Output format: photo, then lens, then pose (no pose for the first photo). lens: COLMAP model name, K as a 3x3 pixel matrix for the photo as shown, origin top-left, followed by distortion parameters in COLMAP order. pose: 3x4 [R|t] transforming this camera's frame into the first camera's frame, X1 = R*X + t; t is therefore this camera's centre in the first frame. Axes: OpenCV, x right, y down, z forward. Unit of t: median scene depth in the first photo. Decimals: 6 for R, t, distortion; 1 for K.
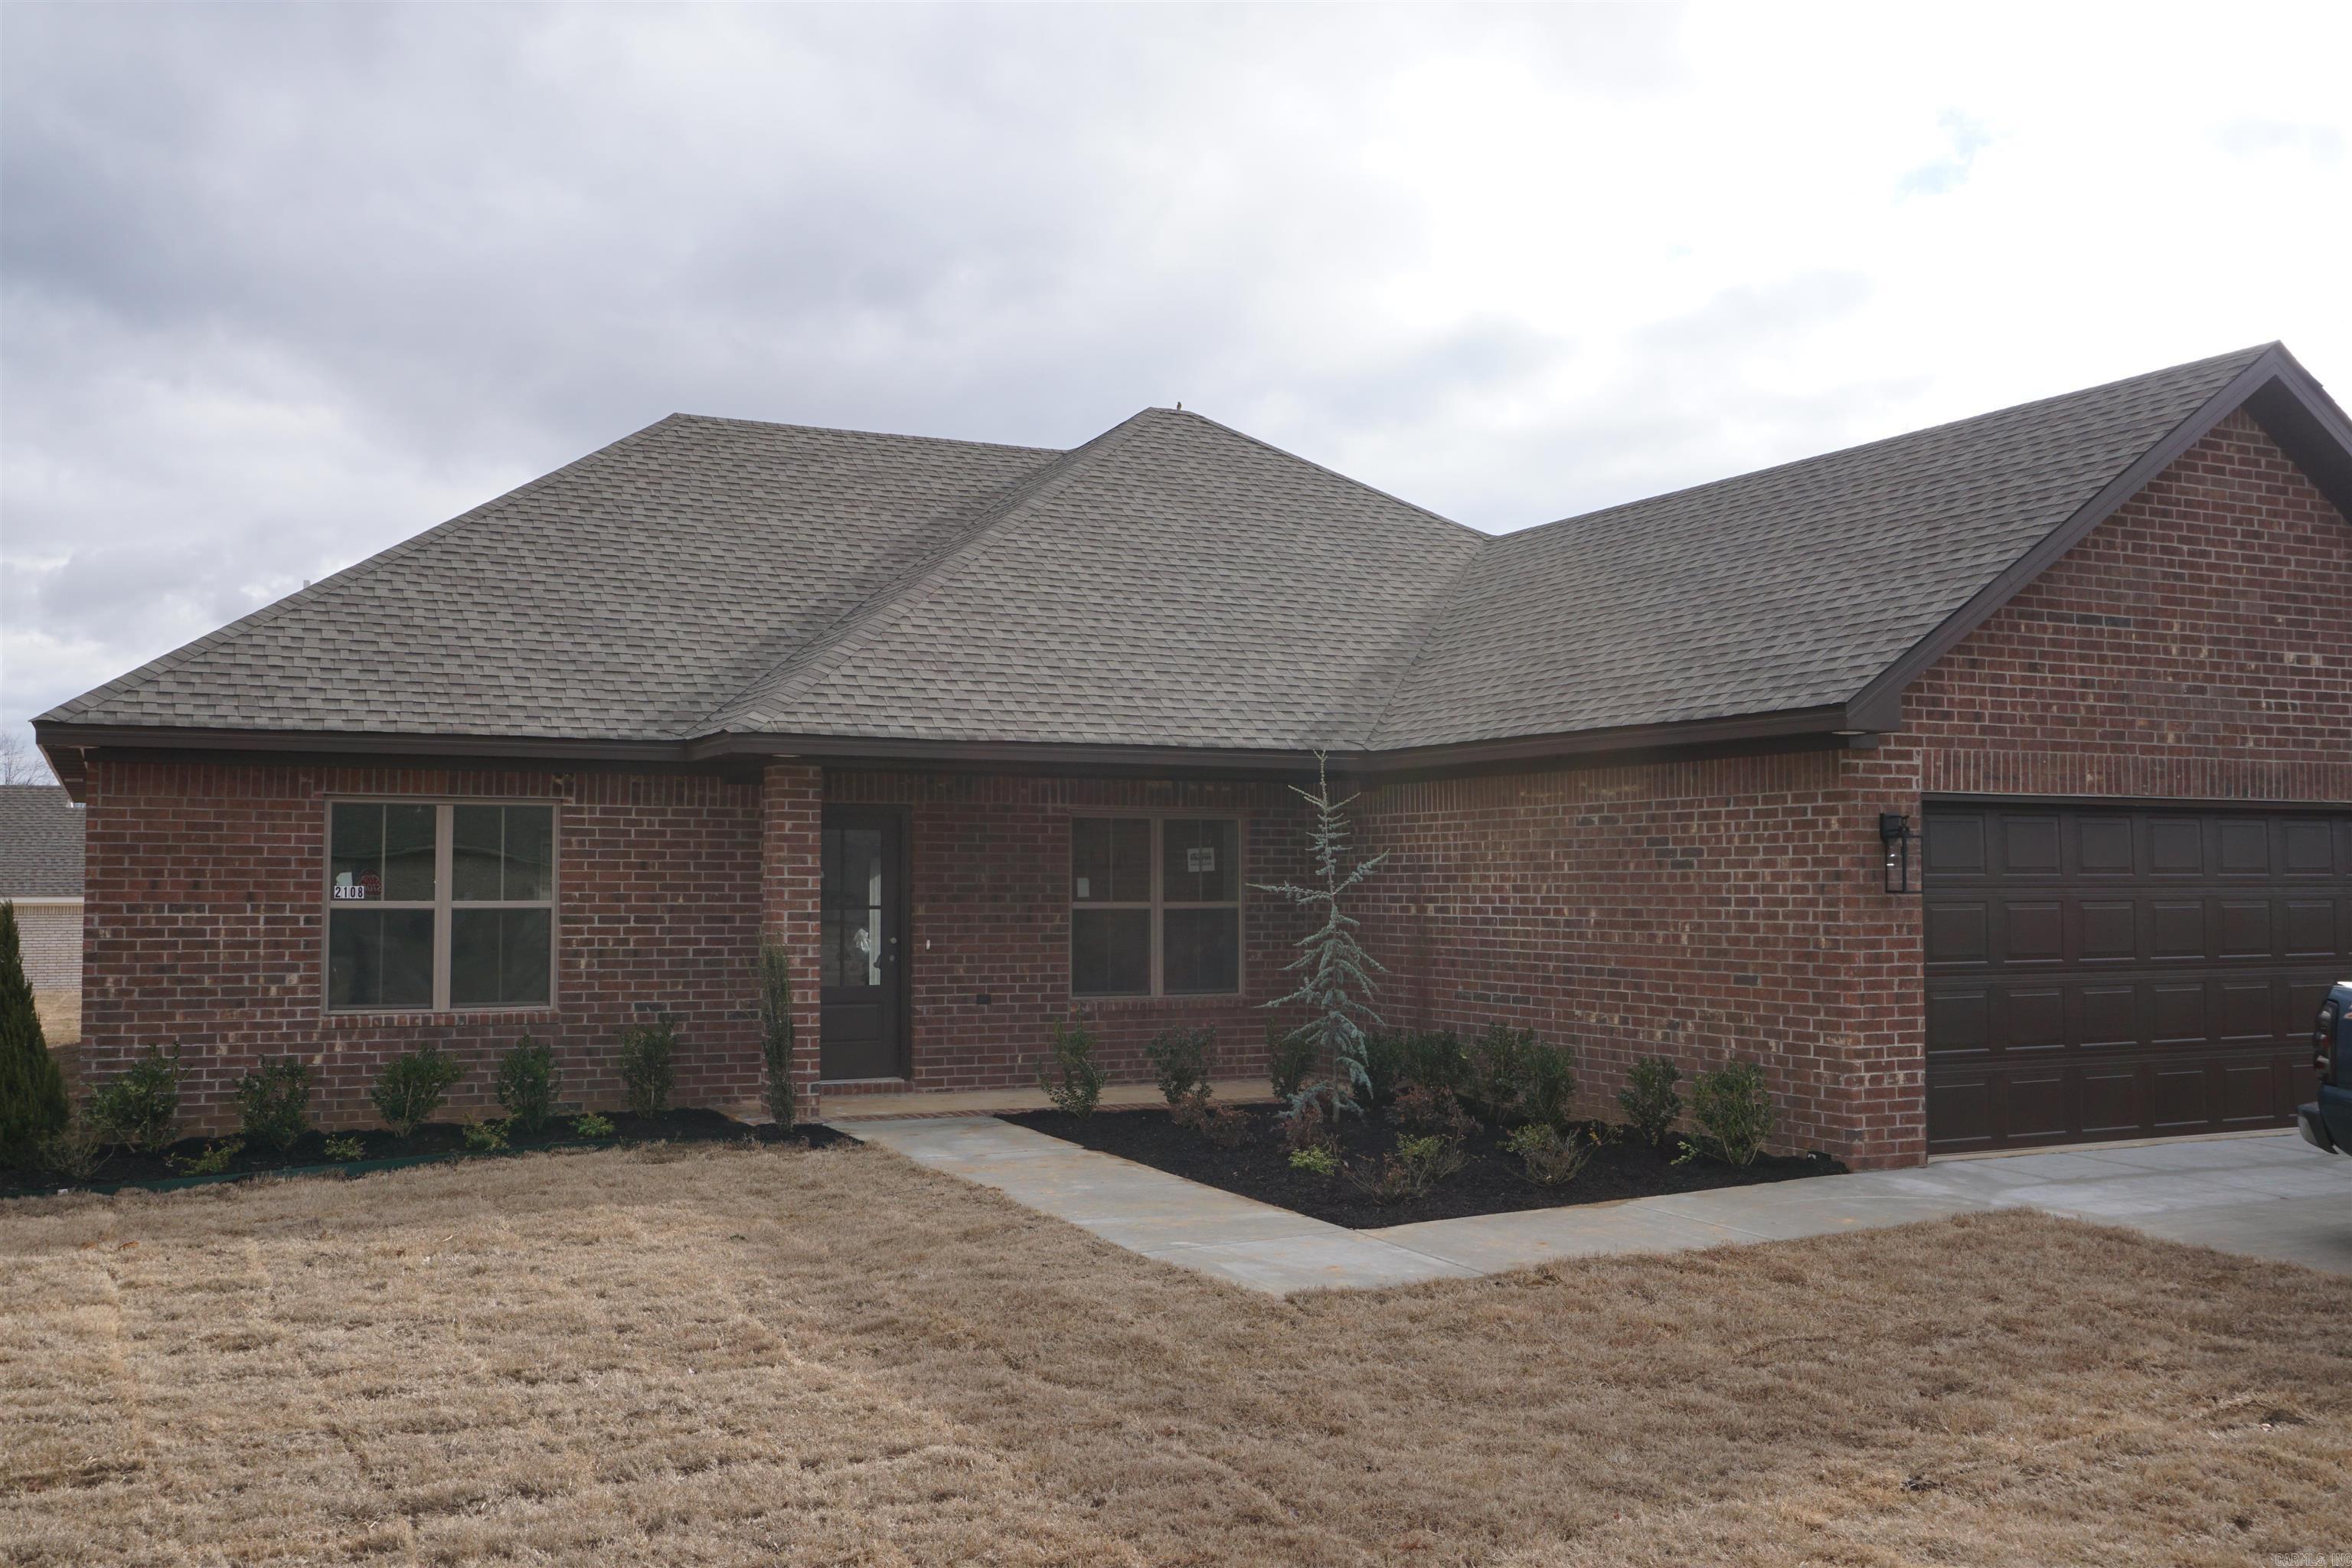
lens RADIAL K [[2178.4, 0, 1178.2], [0, 2178.4, 787.5], [0, 0, 1]] dist [-0.030118, 0.000000]
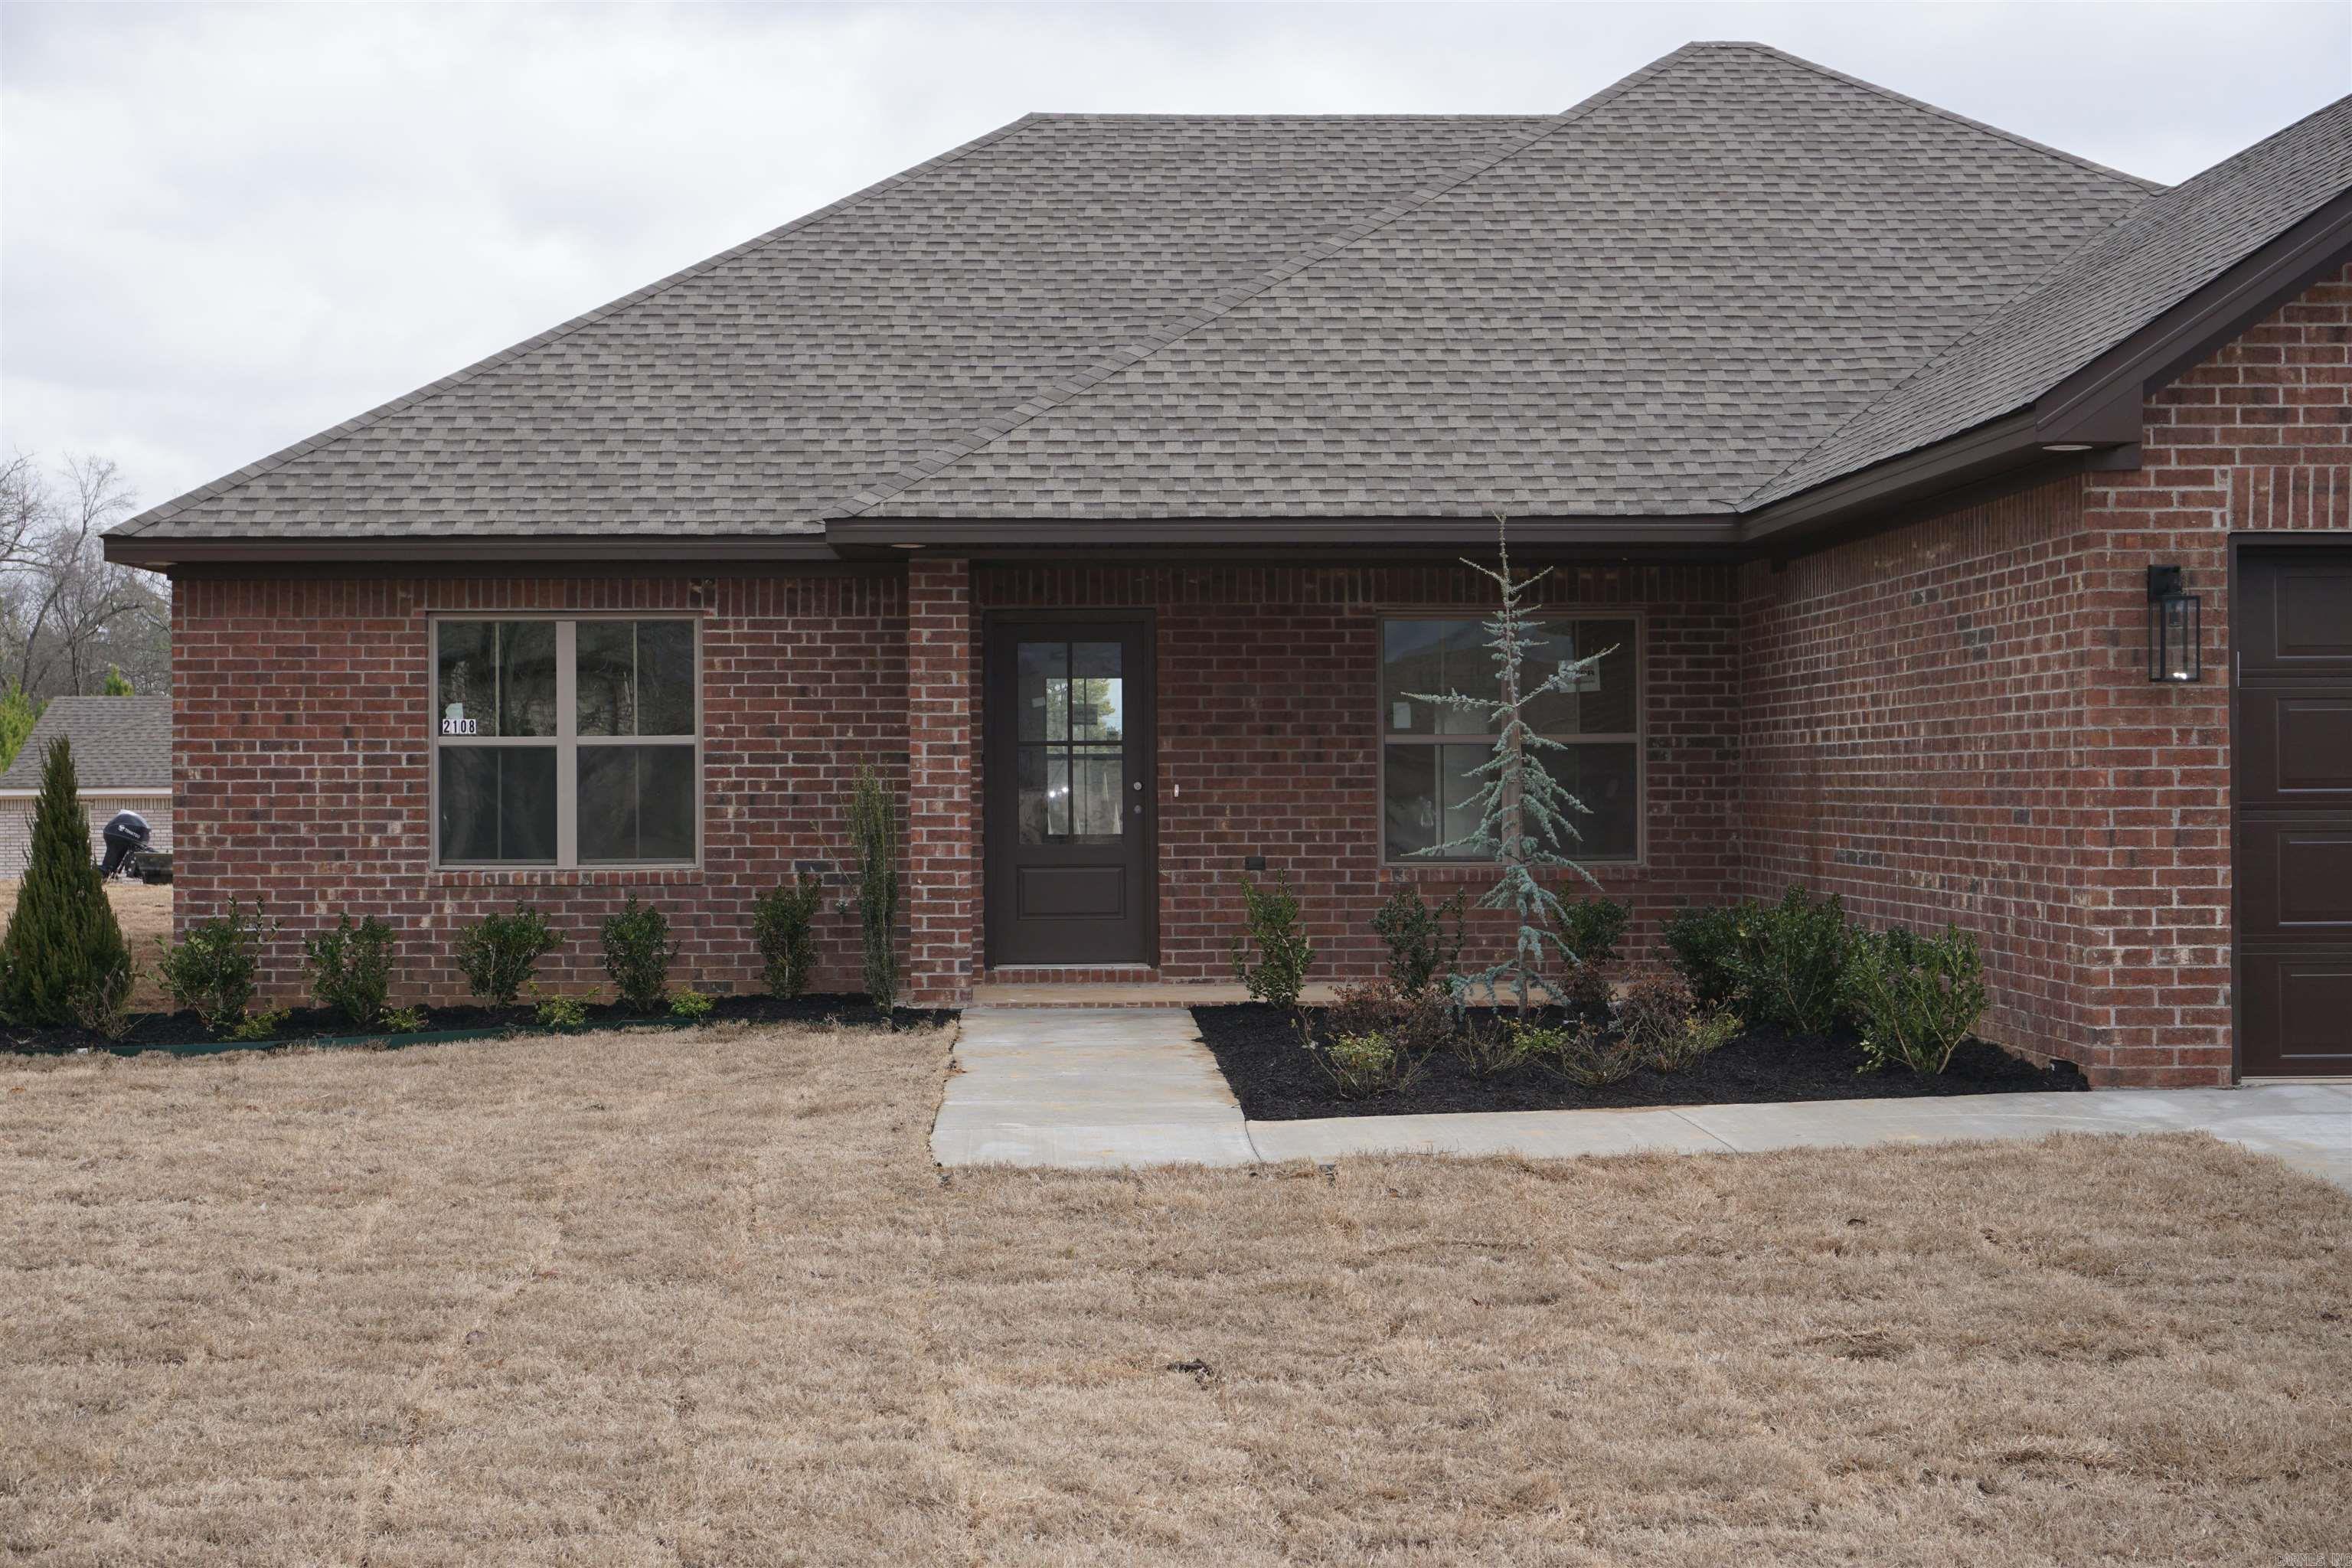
lens RADIAL K [[3225.8, 0, 1174.0], [0, 3225.8, 781.7], [0, 0, 1]] dist [-0.017402, 0.000000]
pose [[0.912912, -0.006877, -0.408099, 0.392403], [0.025114, 0.998910, 0.039346, 0.027775], [0.407383, -0.046168, 0.912090, -0.036359]]
